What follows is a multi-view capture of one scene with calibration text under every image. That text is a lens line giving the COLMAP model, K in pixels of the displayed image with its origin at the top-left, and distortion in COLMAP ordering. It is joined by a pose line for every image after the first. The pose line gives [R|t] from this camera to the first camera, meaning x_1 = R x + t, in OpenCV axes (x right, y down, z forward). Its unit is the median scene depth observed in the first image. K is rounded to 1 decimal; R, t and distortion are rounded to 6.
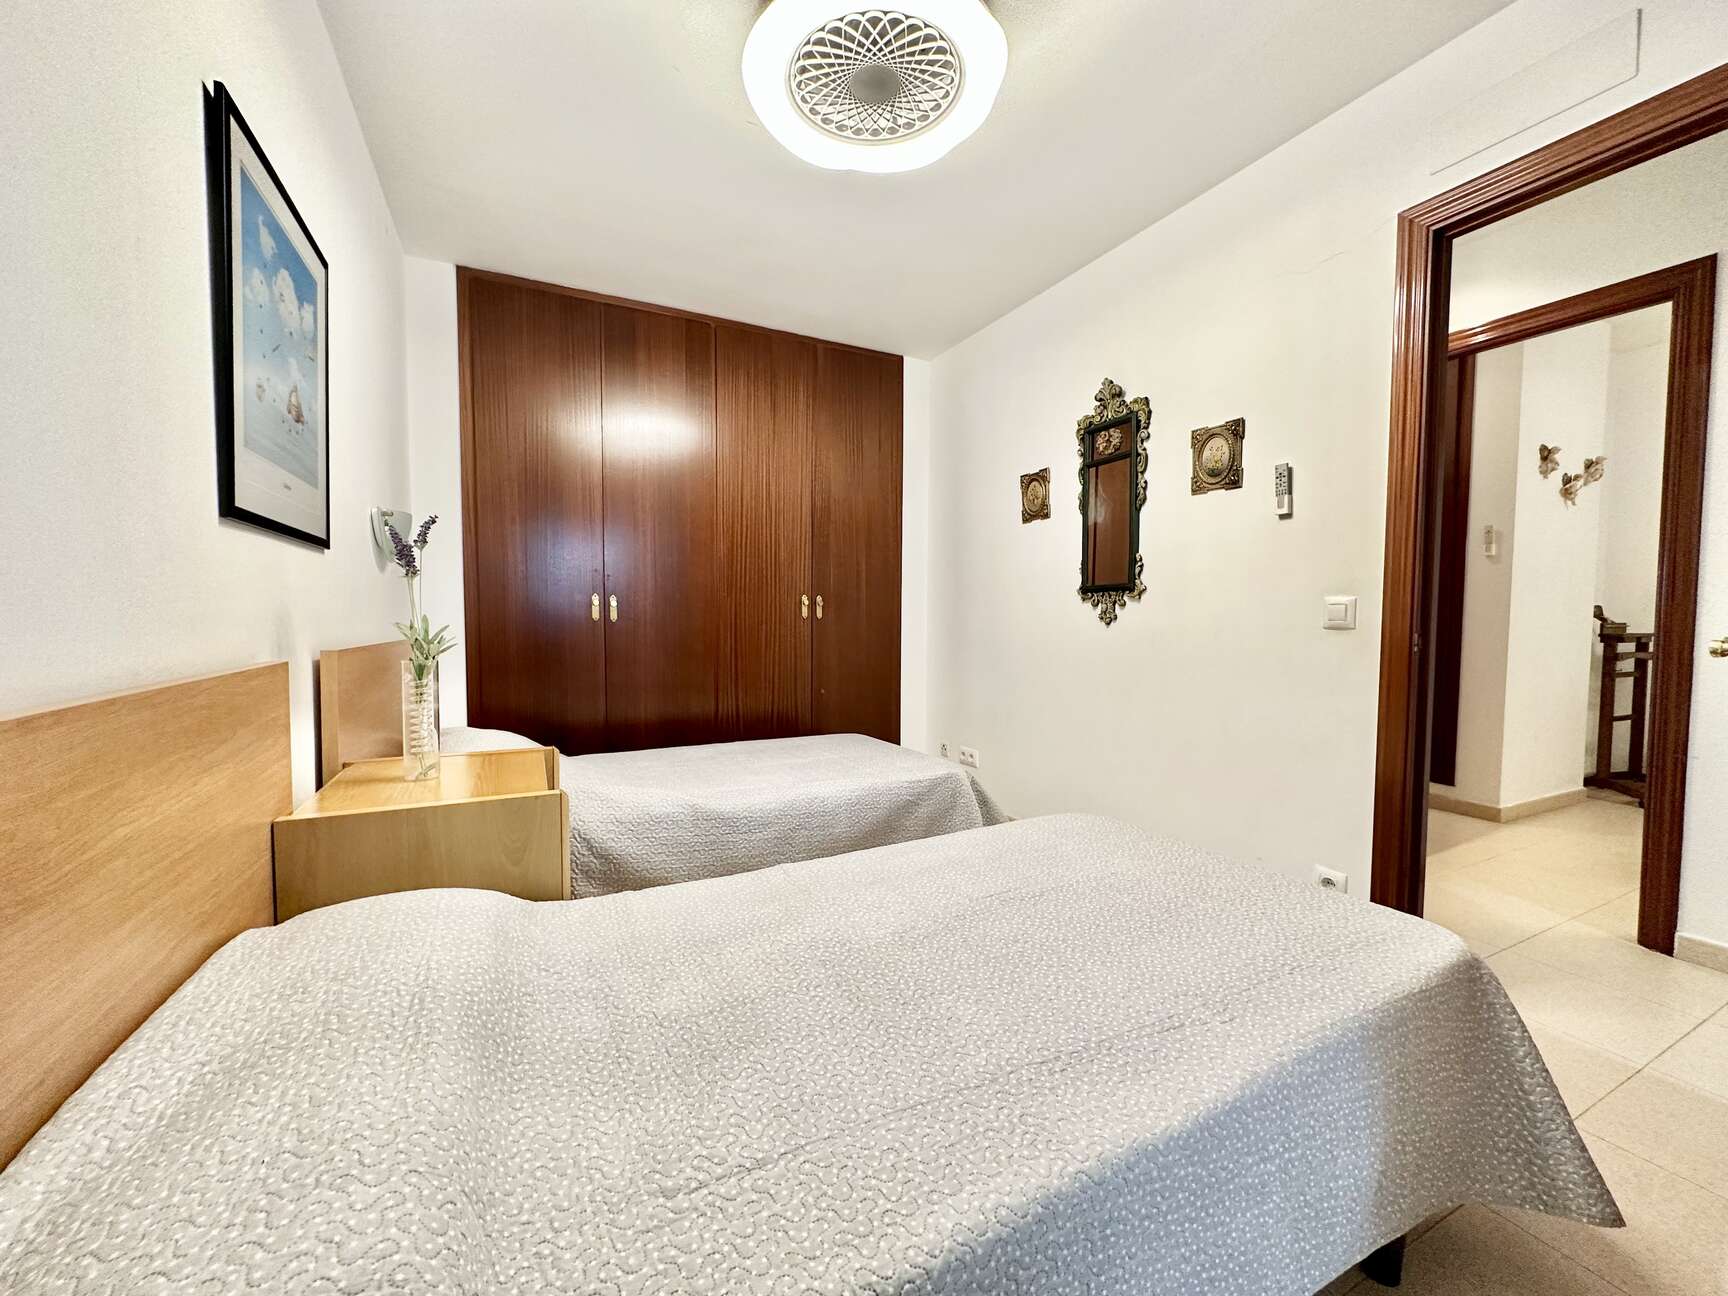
lens RADIAL K [[686.7, 0, 864.0], [0, 686.7, 648.0], [0, 0, 1]] dist [-0.003432, 0.000376]
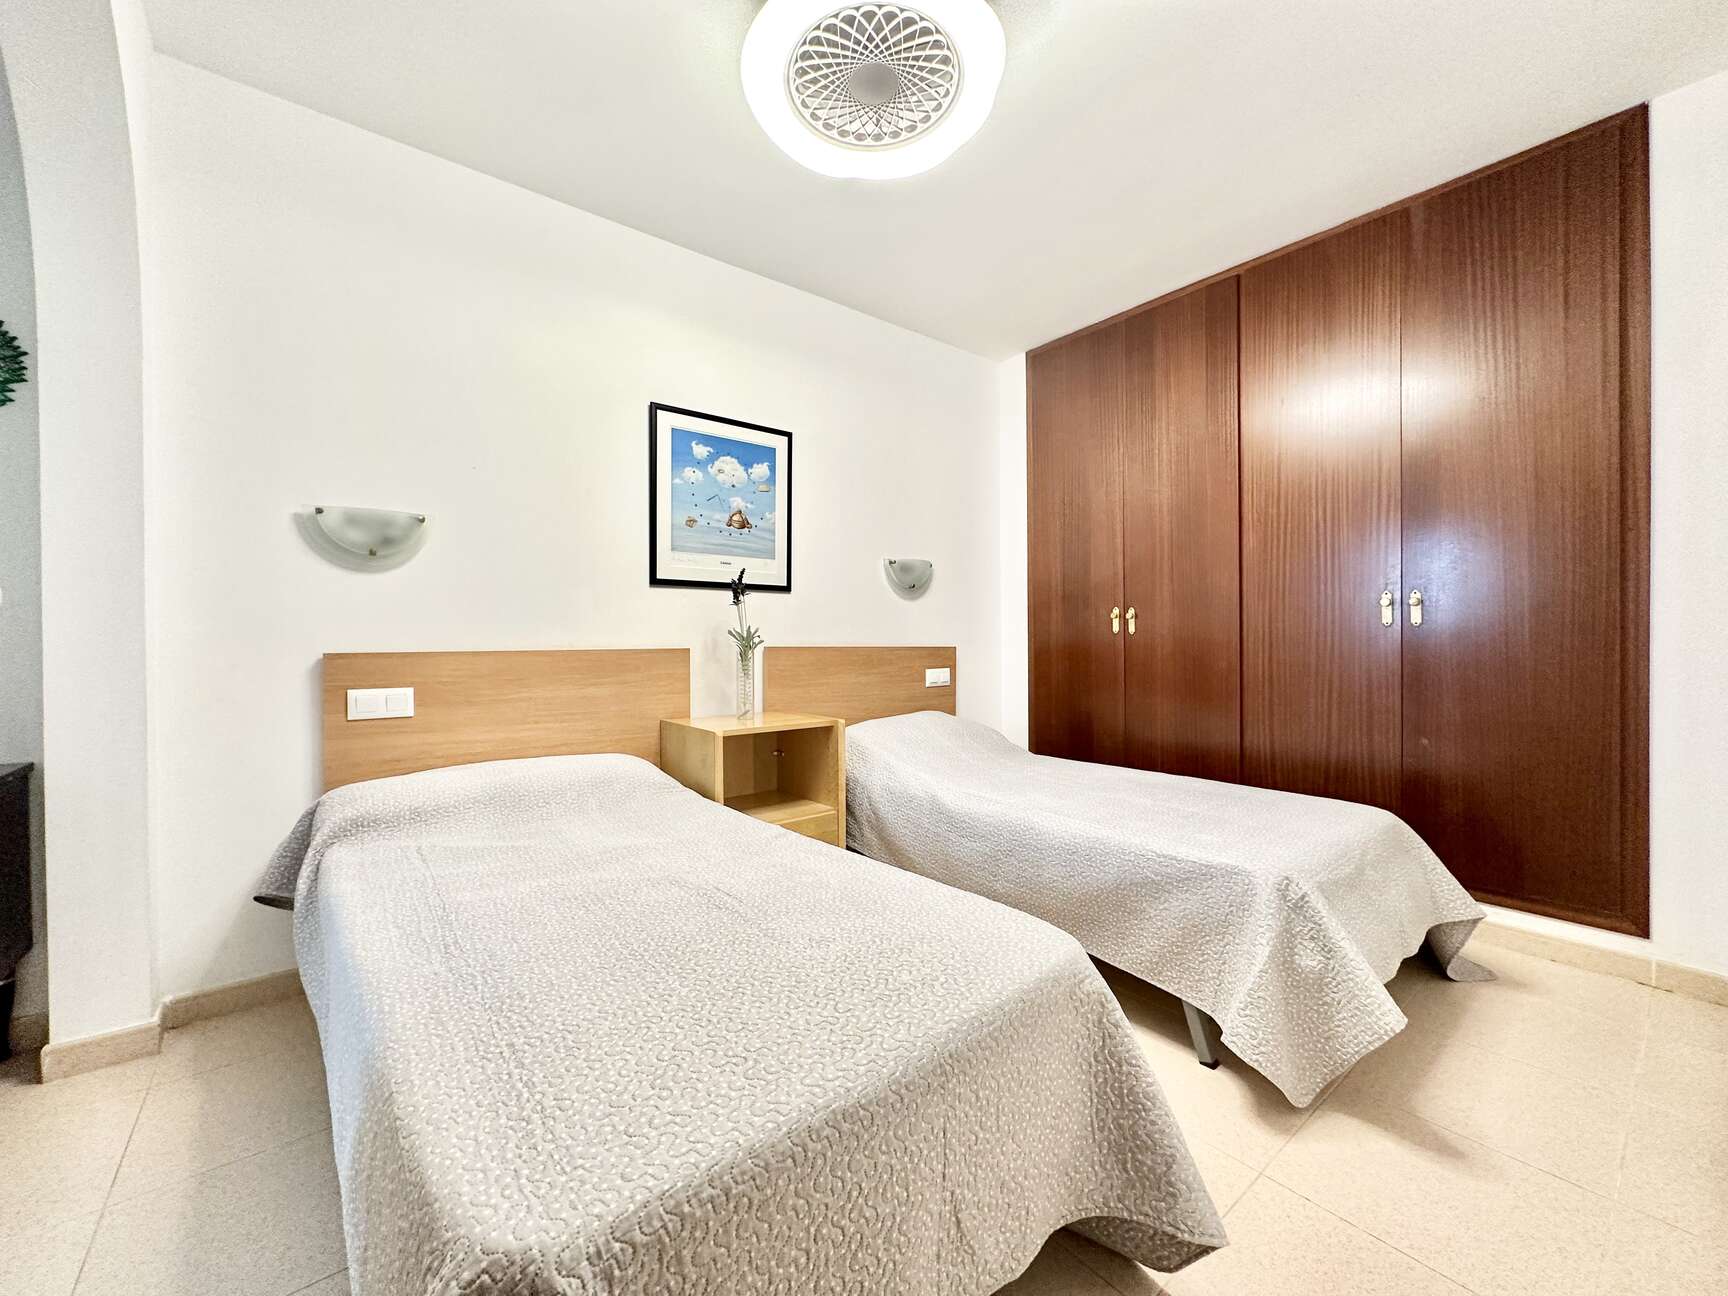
lens RADIAL K [[686.7, 0, 864.0], [0, 686.7, 648.0], [0, 0, 1]] dist [-0.003432, 0.000376]
pose [[0.215844, 0.000008, -0.976428, 0.990274], [-0.040603, 0.999135, -0.008967, 0.010139], [0.975583, 0.041581, 0.215657, 0.807426]]
